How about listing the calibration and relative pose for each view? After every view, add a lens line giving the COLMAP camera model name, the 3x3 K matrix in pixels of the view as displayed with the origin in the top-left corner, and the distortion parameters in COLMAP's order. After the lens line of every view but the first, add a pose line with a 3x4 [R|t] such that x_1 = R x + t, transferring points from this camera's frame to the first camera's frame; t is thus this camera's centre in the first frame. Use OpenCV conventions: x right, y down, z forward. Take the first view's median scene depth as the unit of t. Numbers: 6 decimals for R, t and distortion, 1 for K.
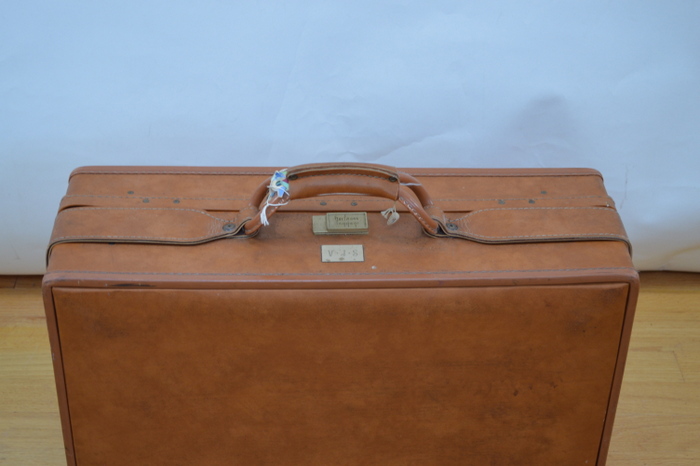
lens RADIAL K [[1265.1, 0, 350.0], [0, 1265.1, 233.0], [0, 0, 1]] dist [-0.001619, -0.024922]
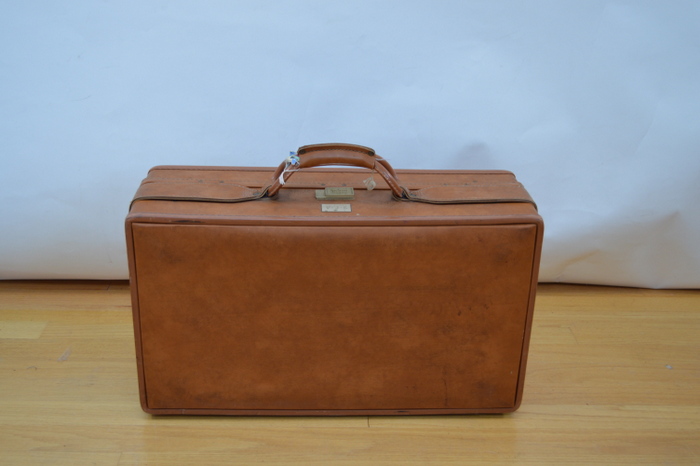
lens RADIAL K [[845.6, 0, 350.0], [0, 845.6, 233.0], [0, 0, 1]] dist [-0.018870, -0.032624]
pose [[0.999964, 0.000005, 0.008541, 0.001475], [0.001663, 0.980738, -0.195321, 0.224573], [-0.008378, 0.195328, 0.980702, 0.064393]]
